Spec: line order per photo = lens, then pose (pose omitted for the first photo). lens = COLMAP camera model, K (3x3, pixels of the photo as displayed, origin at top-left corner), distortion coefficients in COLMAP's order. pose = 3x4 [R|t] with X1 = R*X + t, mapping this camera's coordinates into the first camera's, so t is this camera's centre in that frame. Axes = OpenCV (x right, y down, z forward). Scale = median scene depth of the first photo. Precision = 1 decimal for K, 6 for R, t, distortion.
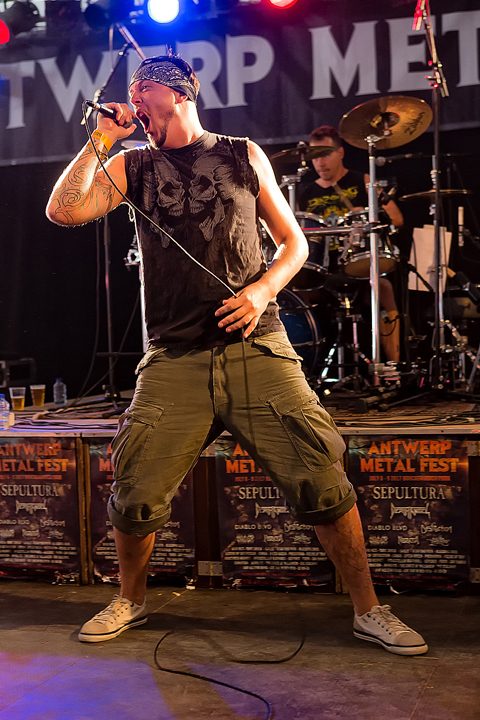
lens RADIAL K [[1113.1, 0, 235.6], [0, 1113.1, 356.4], [0, 0, 1]] dist [-0.081435, 0.000000]
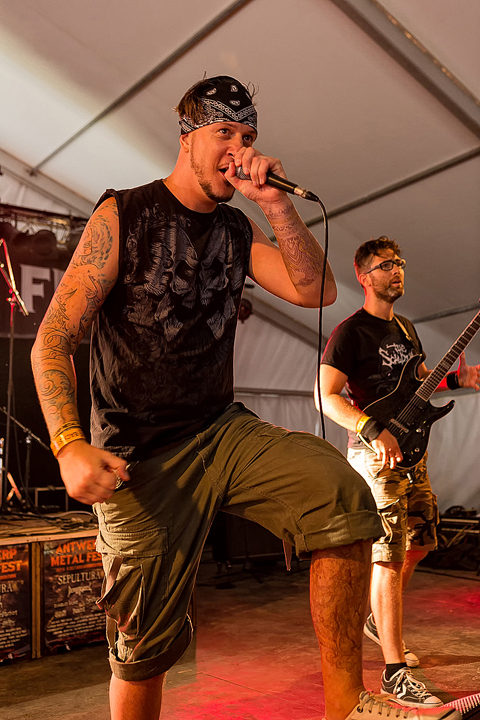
lens RADIAL K [[785.6, 0, 239.5], [0, 785.6, 356.1], [0, 0, 1]] dist [0.085638, 0.000000]
pose [[0.563239, 0.127672, 0.816371, -0.641559], [0.026851, 0.984641, -0.172513, 0.018517], [-0.825858, 0.119087, 0.551160, 0.186249]]
